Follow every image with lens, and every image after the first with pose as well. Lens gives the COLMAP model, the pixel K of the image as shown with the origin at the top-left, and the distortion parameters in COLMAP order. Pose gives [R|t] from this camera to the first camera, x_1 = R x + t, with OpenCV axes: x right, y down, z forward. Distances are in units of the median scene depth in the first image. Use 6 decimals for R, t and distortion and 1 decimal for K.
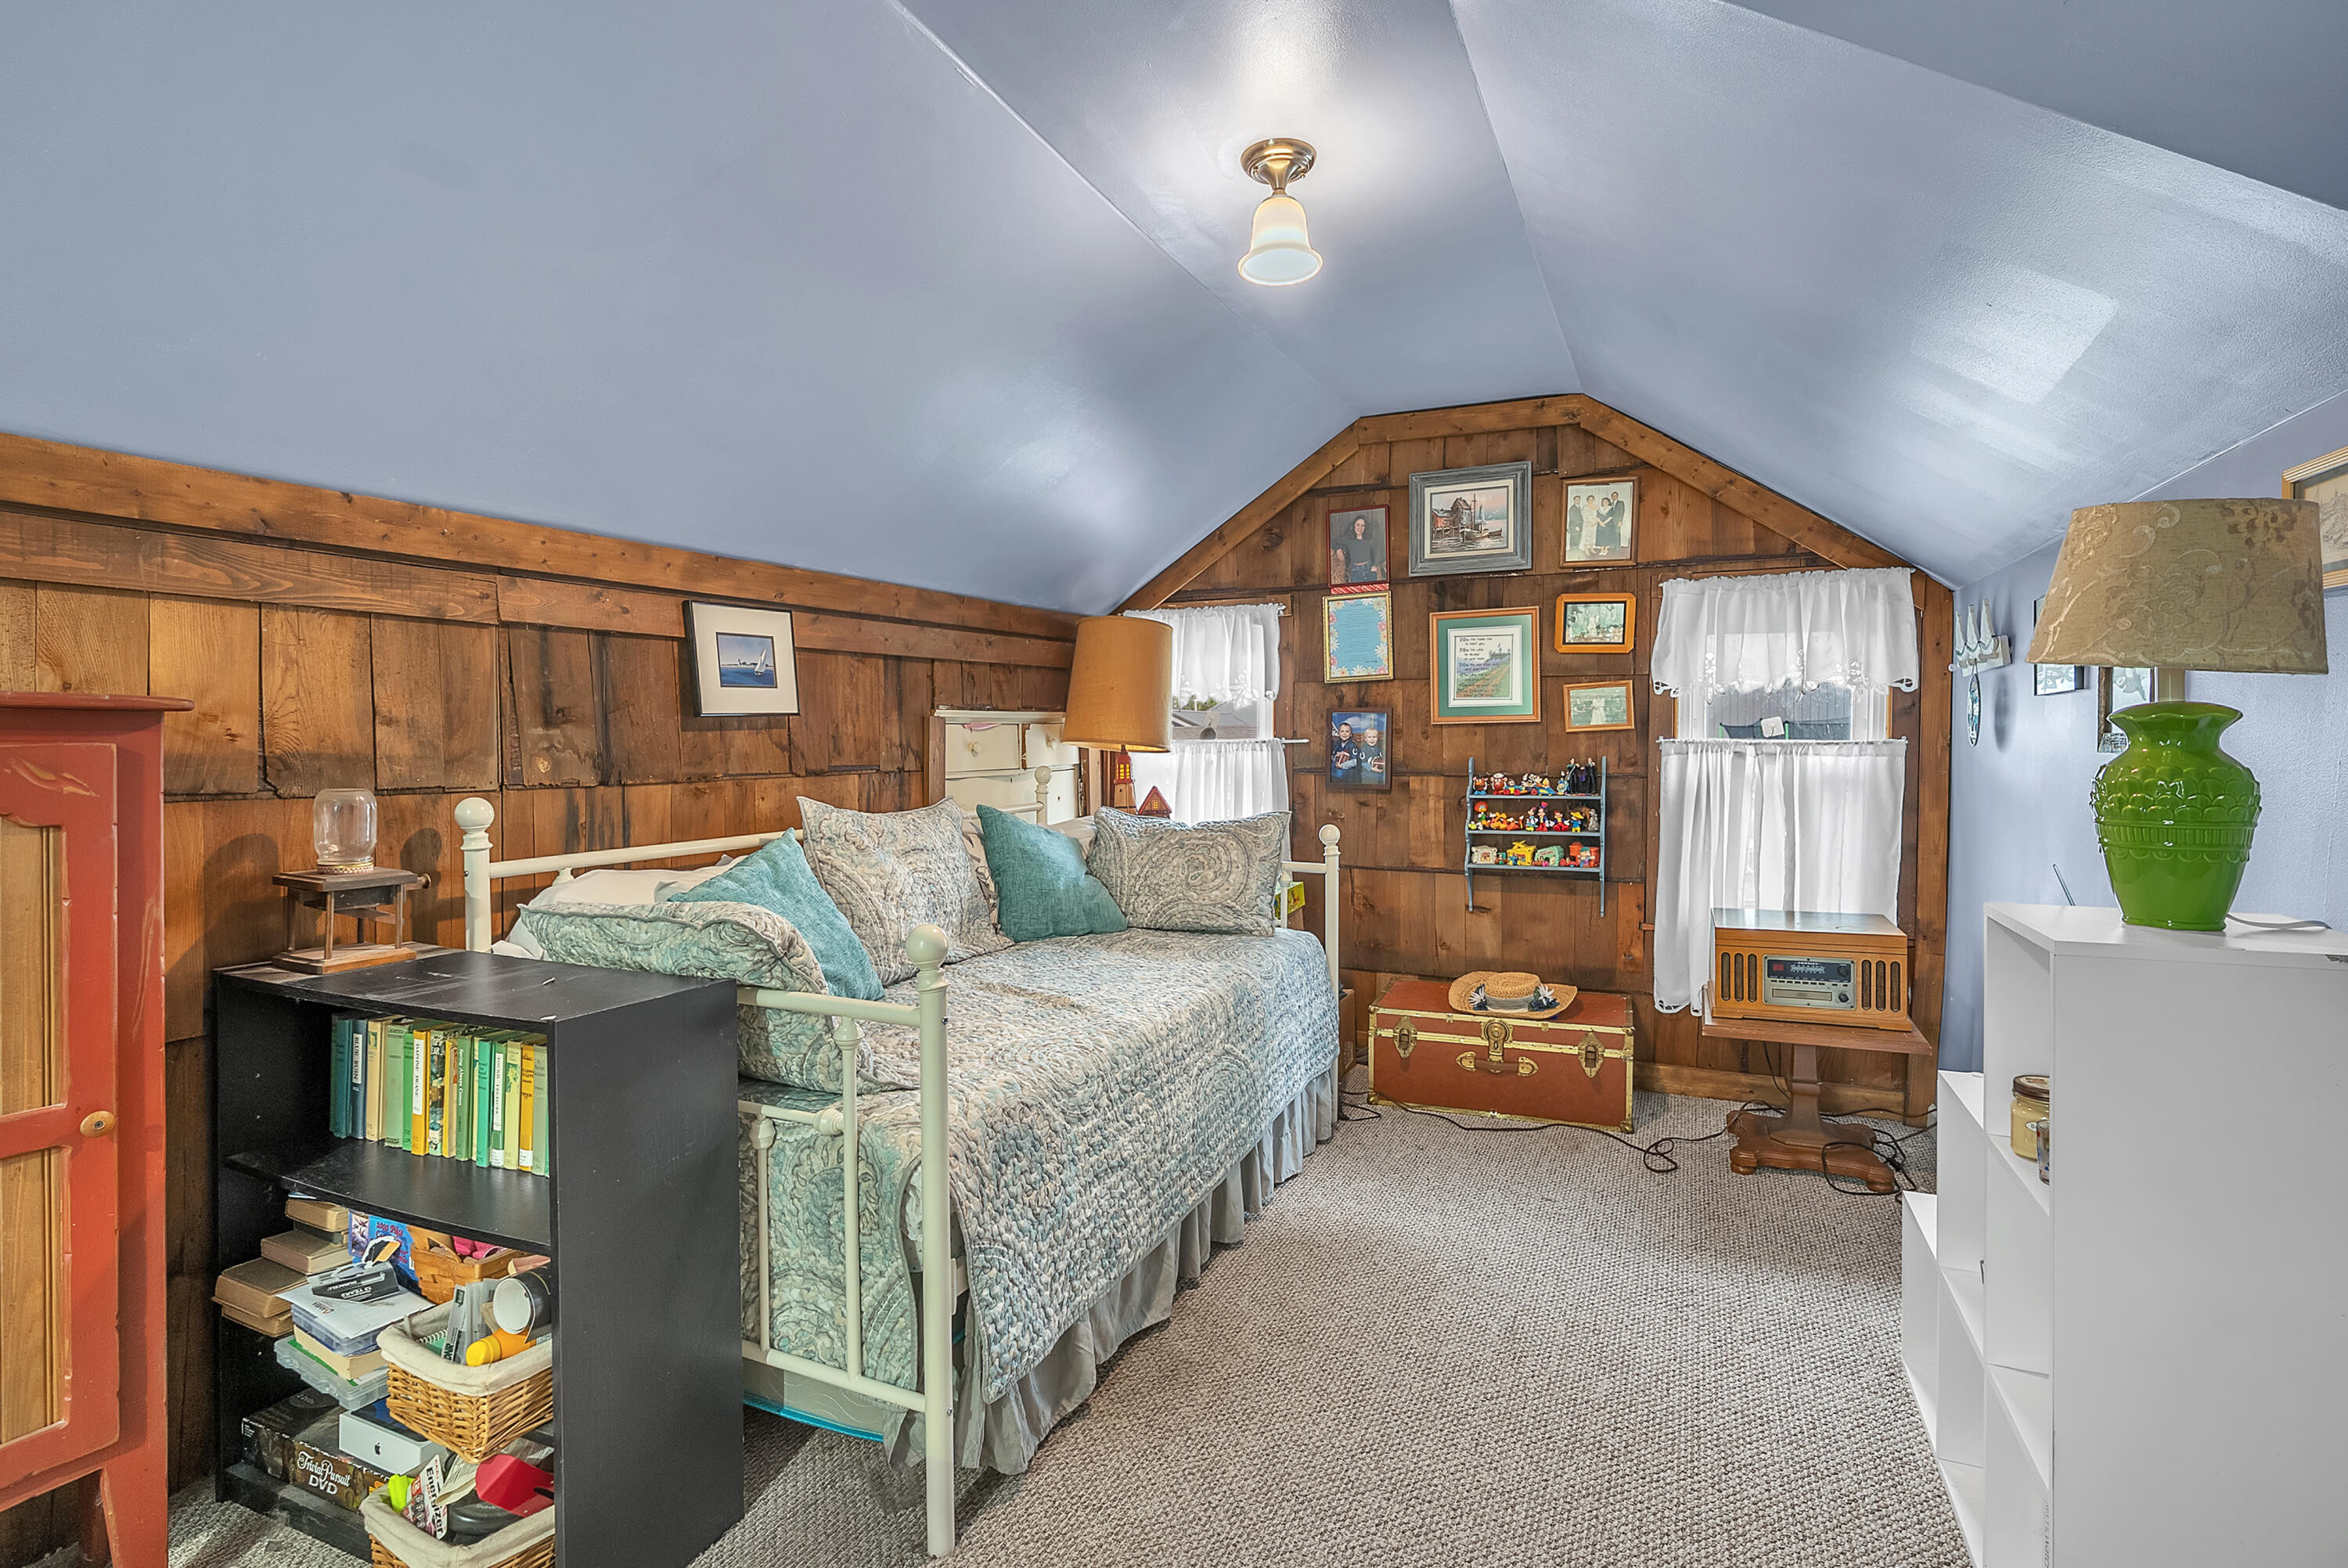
lens RADIAL K [[1213.3, 0, 1169.5], [0, 1213.3, 769.4], [0, 0, 1]] dist [-0.003194, 0.000134]
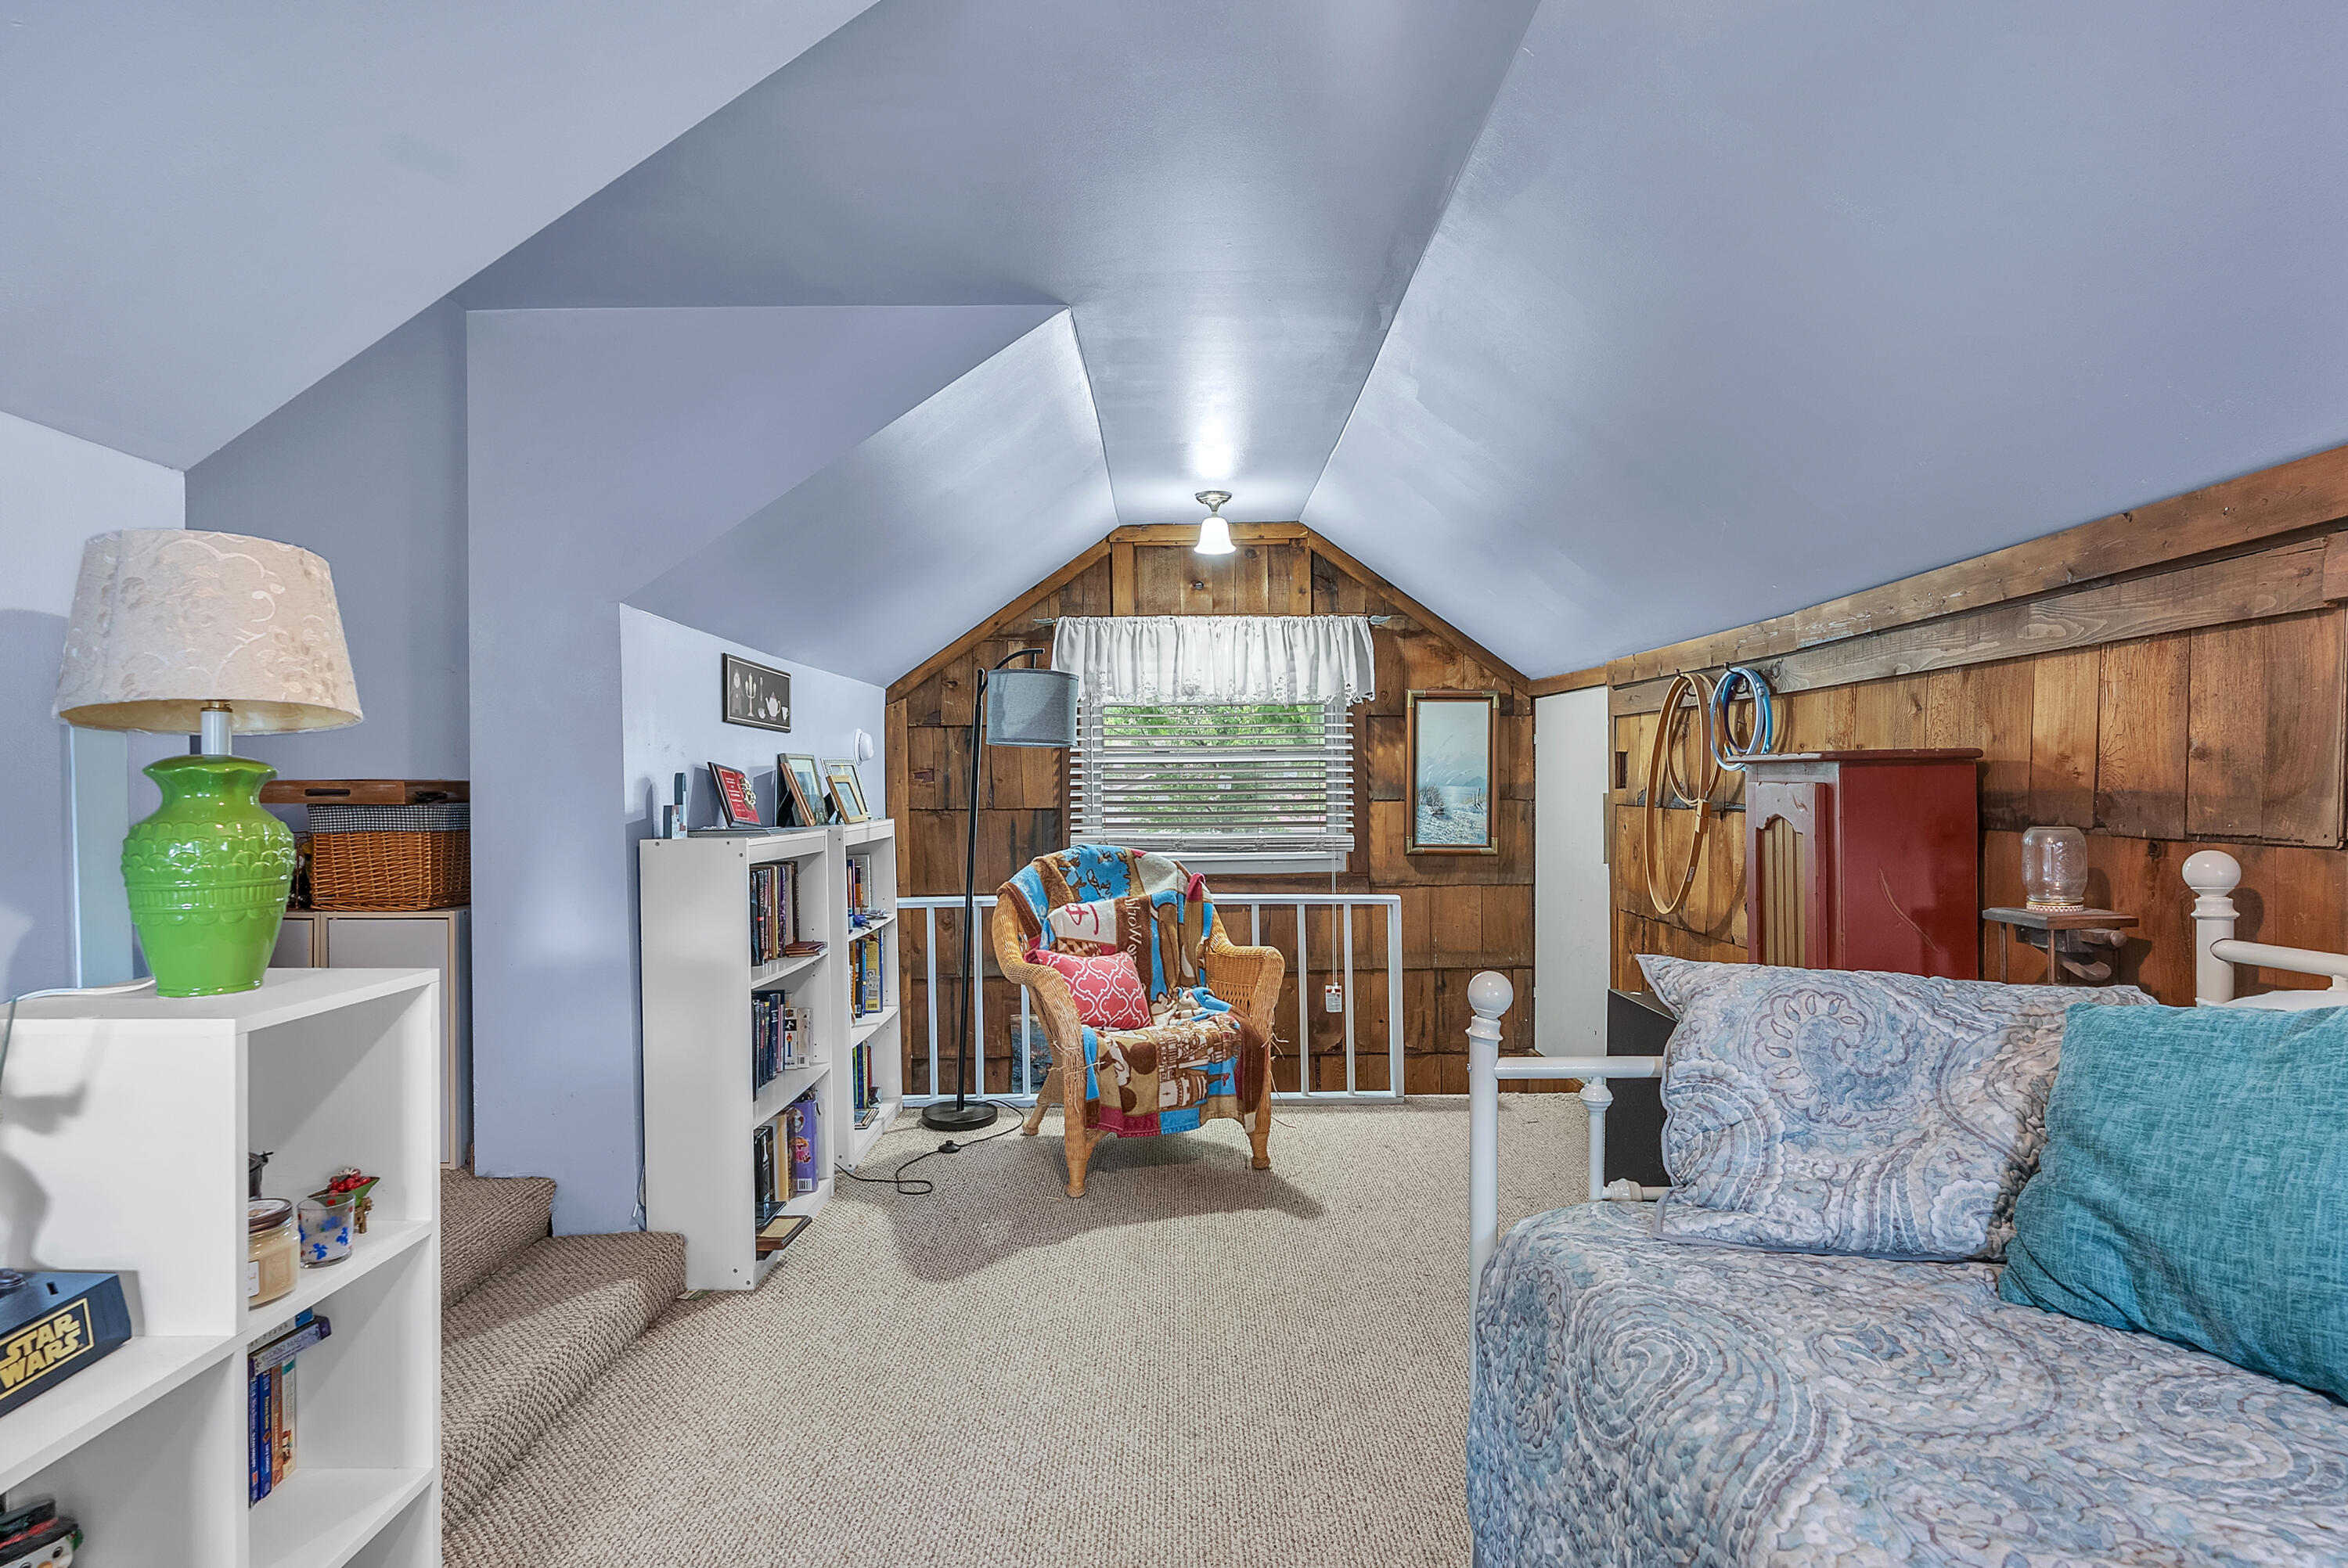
lens RADIAL K [[1213.3, 0, 1169.5], [0, 1213.3, 769.4], [0, 0, 1]] dist [-0.003194, 0.000134]
pose [[-0.913771, 0.001526, -0.406226, 0.345176], [0.000123, 0.999994, 0.003481, -0.031307], [0.406229, 0.003131, -0.913766, 1.437590]]
